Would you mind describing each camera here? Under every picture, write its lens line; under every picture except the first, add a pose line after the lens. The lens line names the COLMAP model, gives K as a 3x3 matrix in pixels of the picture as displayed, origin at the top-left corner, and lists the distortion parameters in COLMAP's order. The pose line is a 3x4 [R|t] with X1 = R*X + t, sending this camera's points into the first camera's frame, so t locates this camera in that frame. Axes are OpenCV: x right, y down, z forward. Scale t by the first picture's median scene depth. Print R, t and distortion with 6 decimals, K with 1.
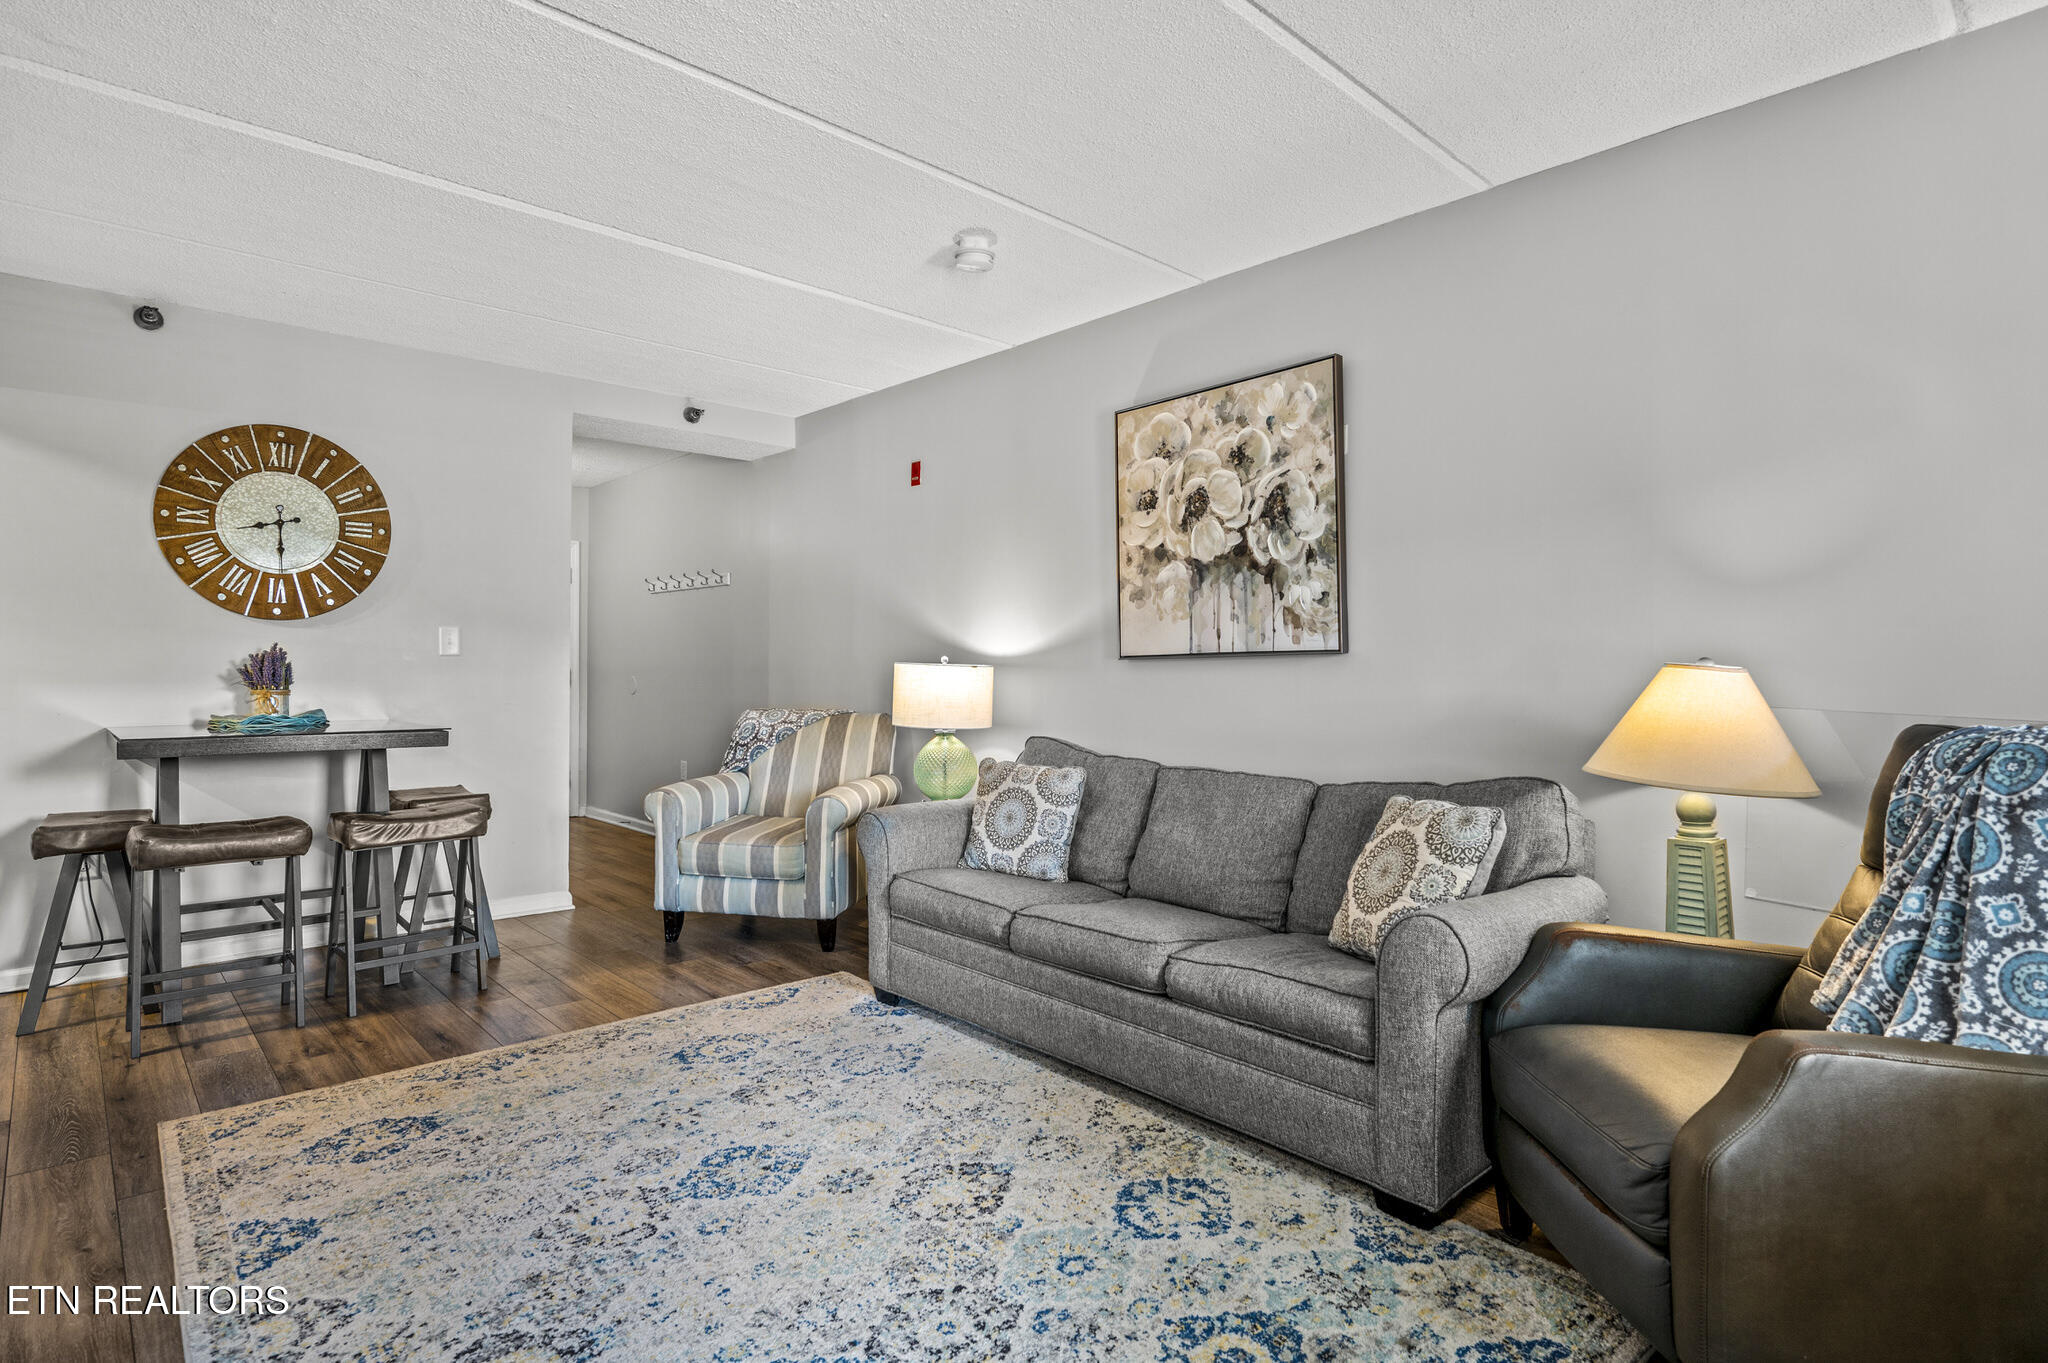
lens RADIAL K [[1053.5, 0, 1036.4], [0, 1053.5, 657.3], [0, 0, 1]] dist [-0.000555, 0.000344]
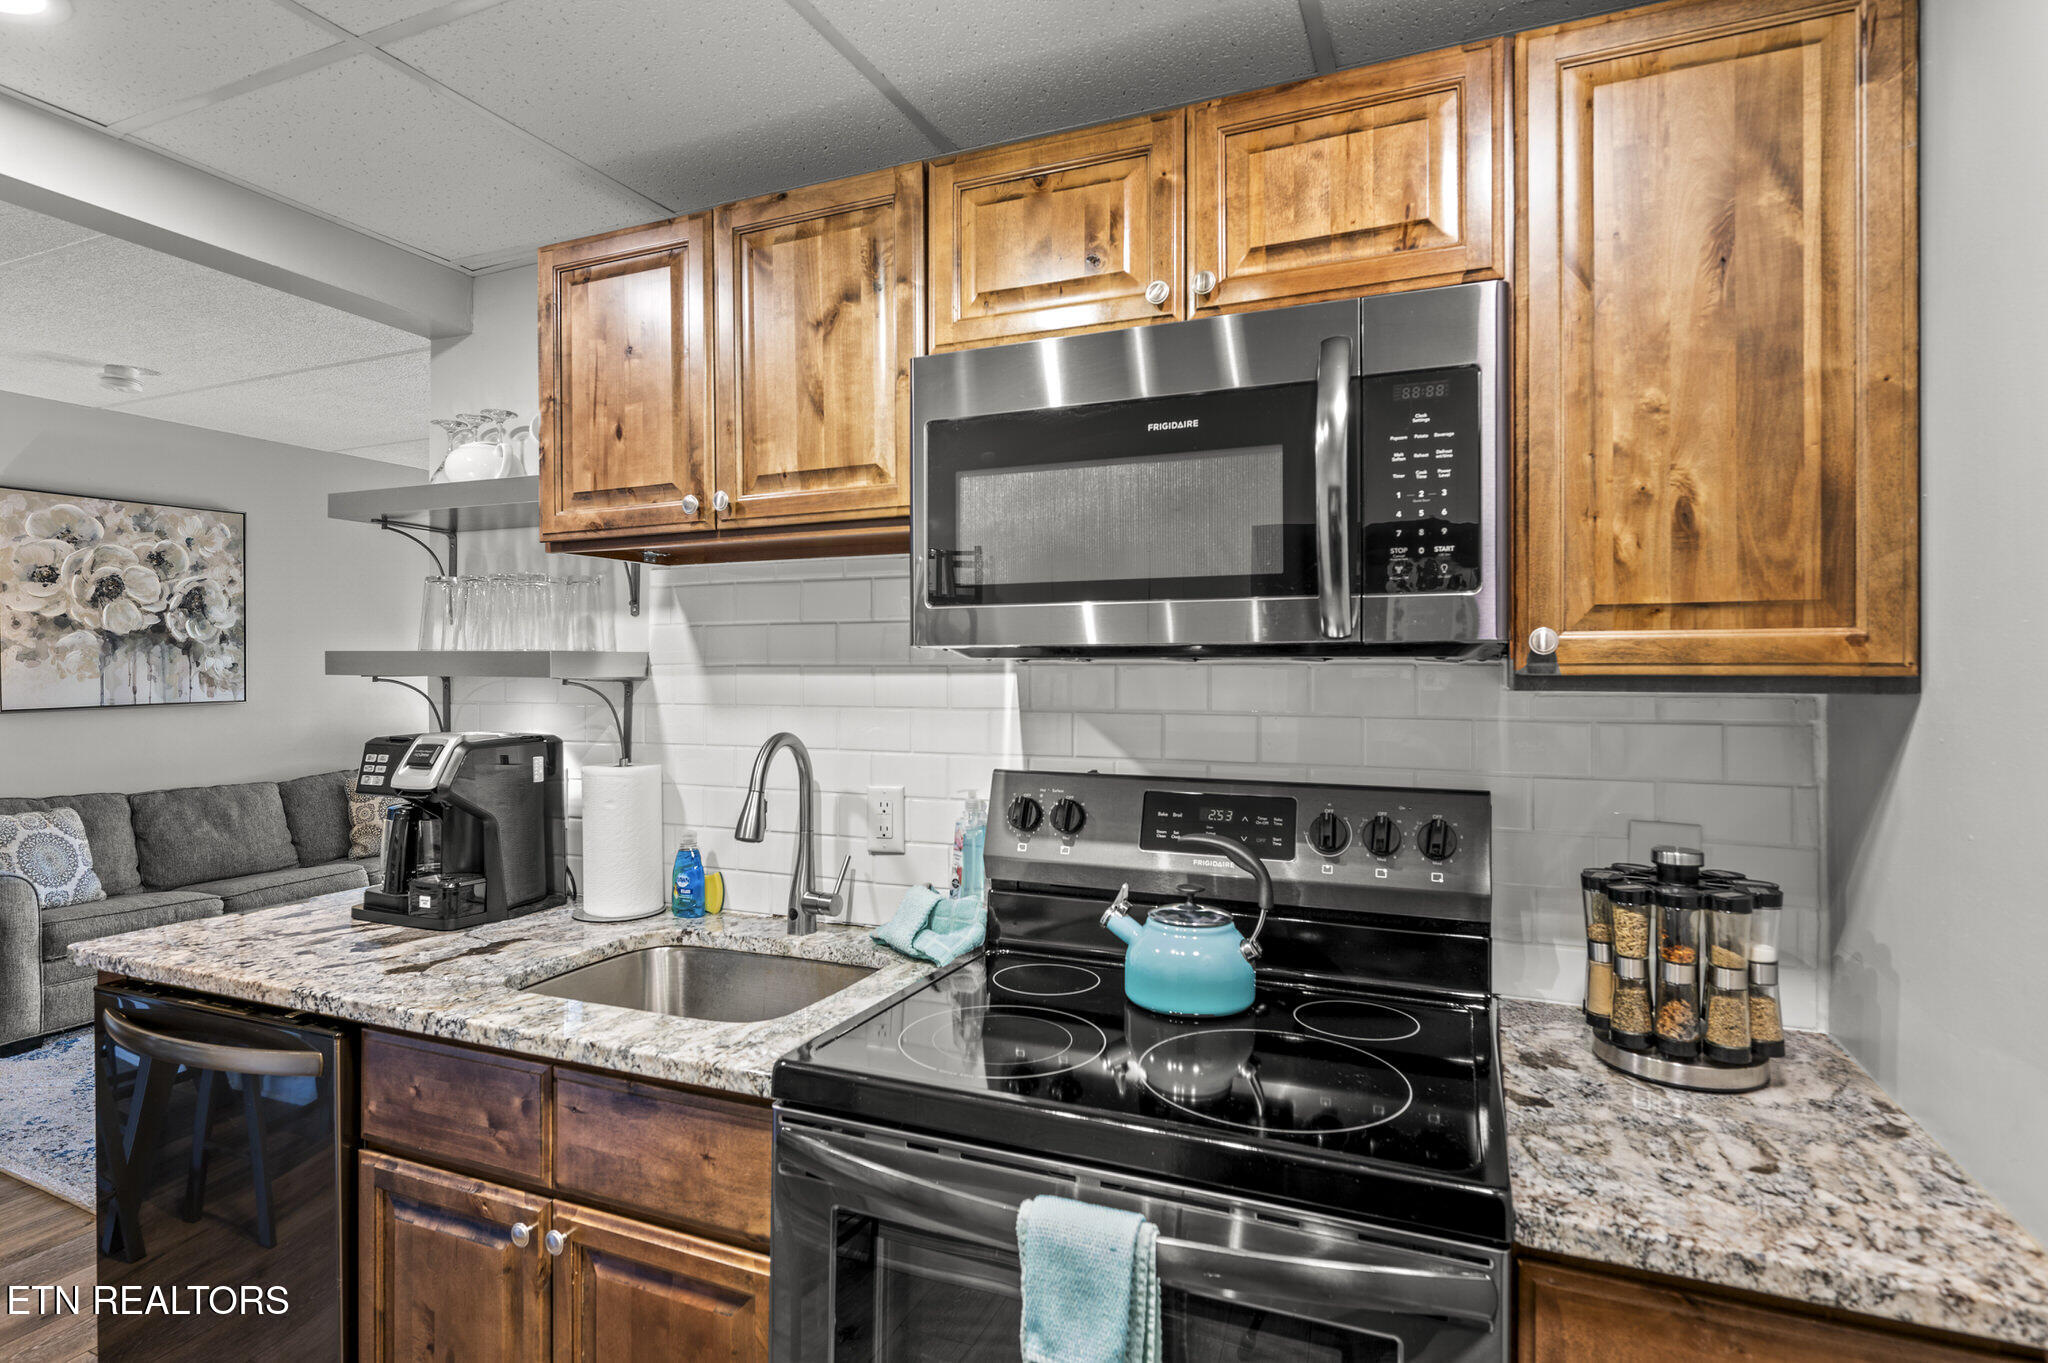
lens RADIAL K [[1028.7, 0, 1025.4], [0, 1028.7, 668.3], [0, 0, 1]] dist [-0.002070, -0.000107]
pose [[-0.401397, -0.003009, 0.915899, -1.471972], [-0.011351, 0.999934, -0.001690, -0.061178], [-0.915834, -0.011075, -0.401405, 0.506909]]
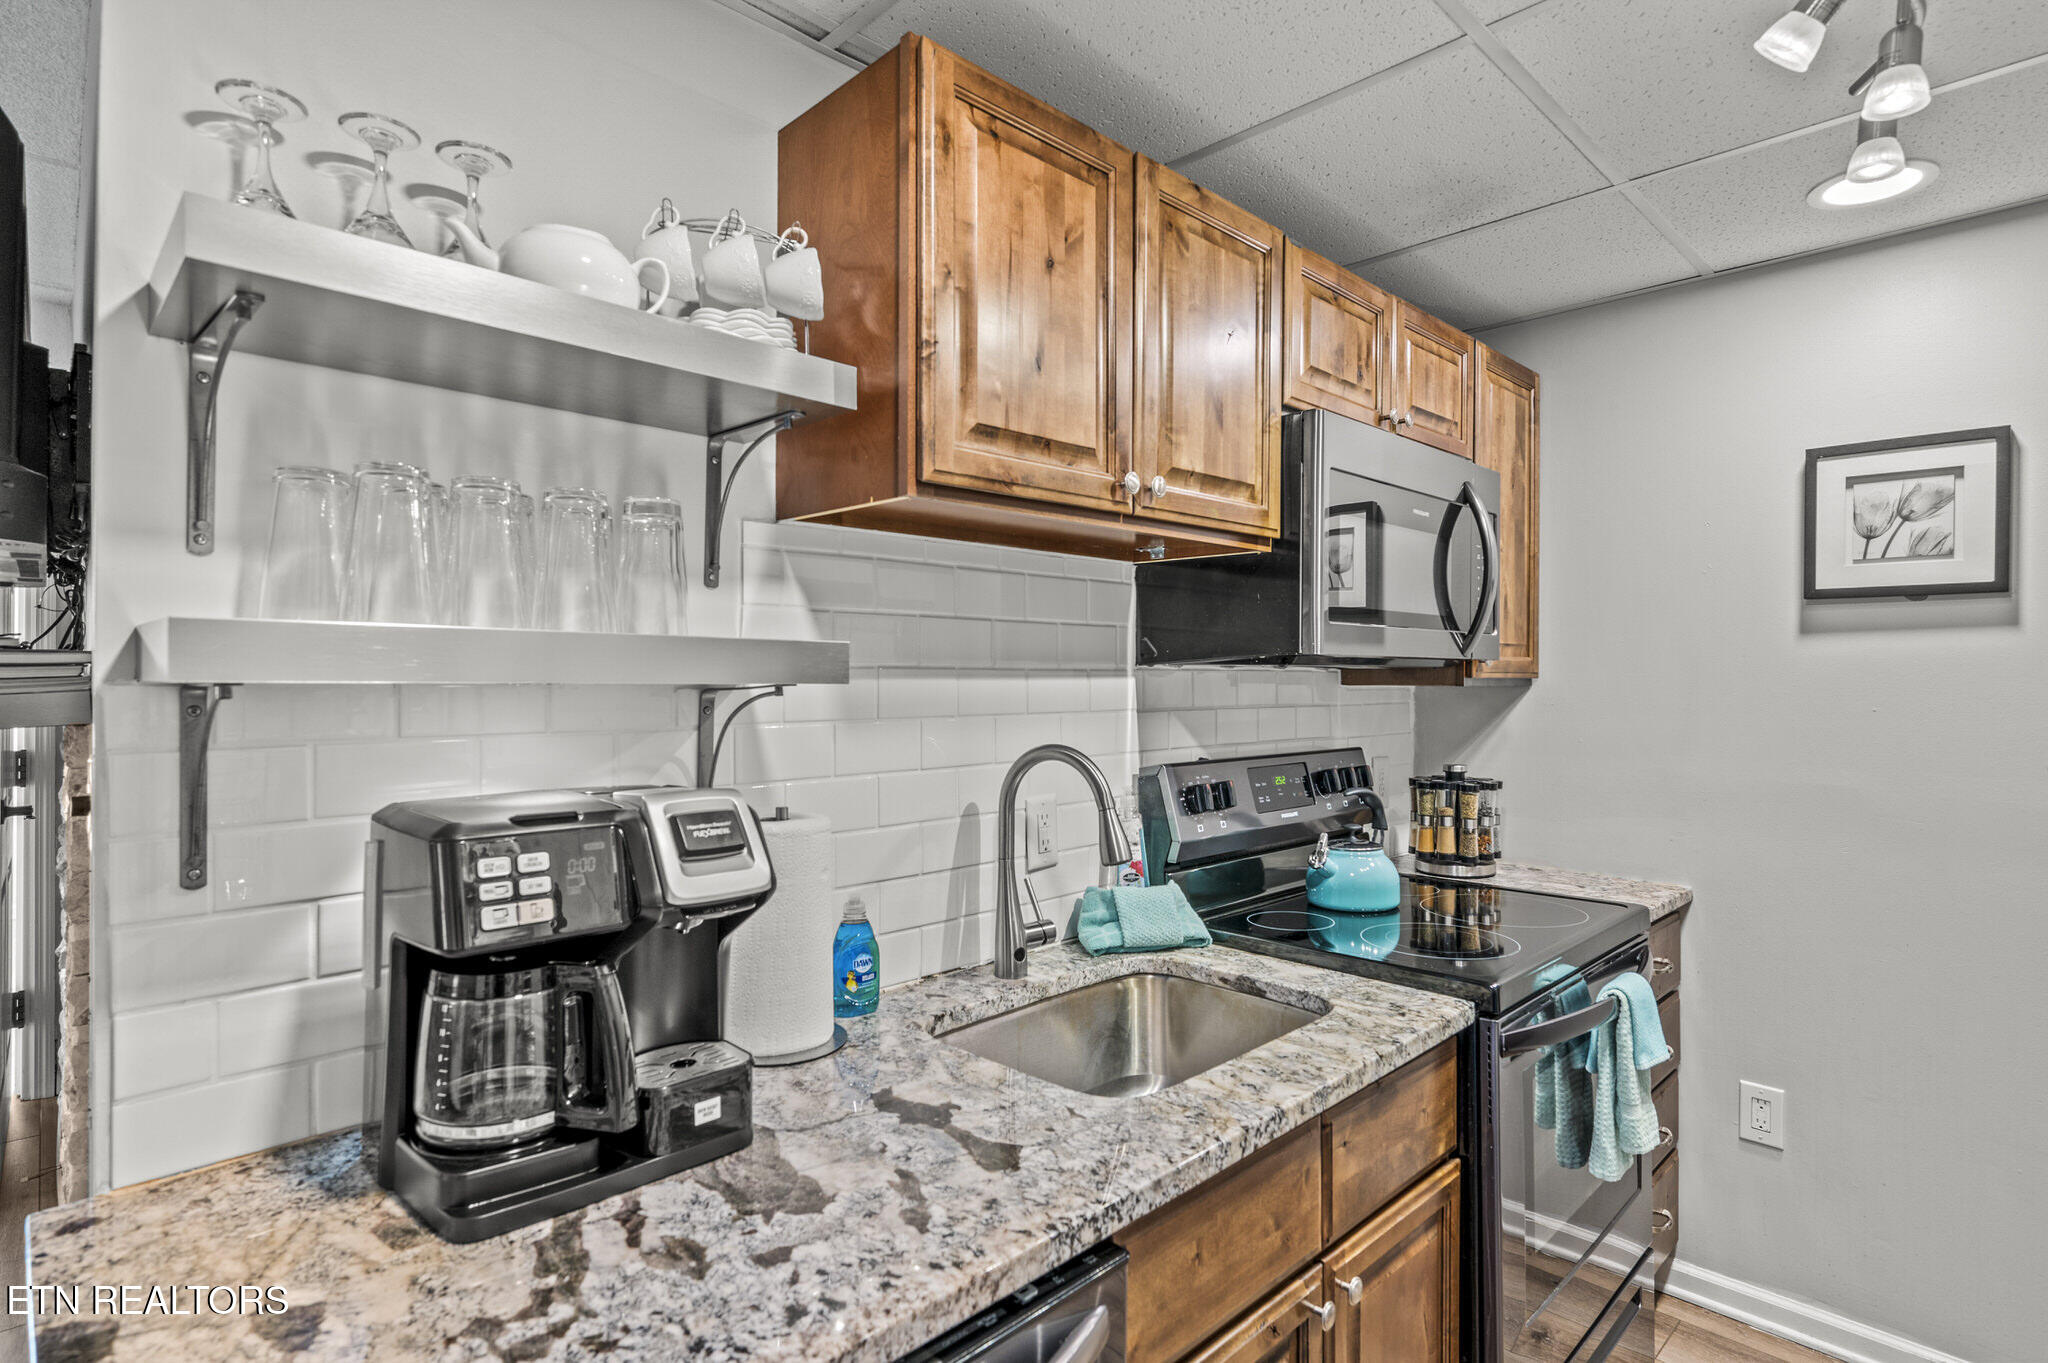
lens RADIAL K [[1033.3, 0, 1027.0], [0, 1033.3, 675.6], [0, 0, 1]] dist [-0.001874, 0.000084]
pose [[-0.999874, -0.006236, -0.014601, -0.957725], [-0.006073, 0.999919, -0.011174, -0.053957], [0.014670, -0.011084, -0.999831, 0.851104]]
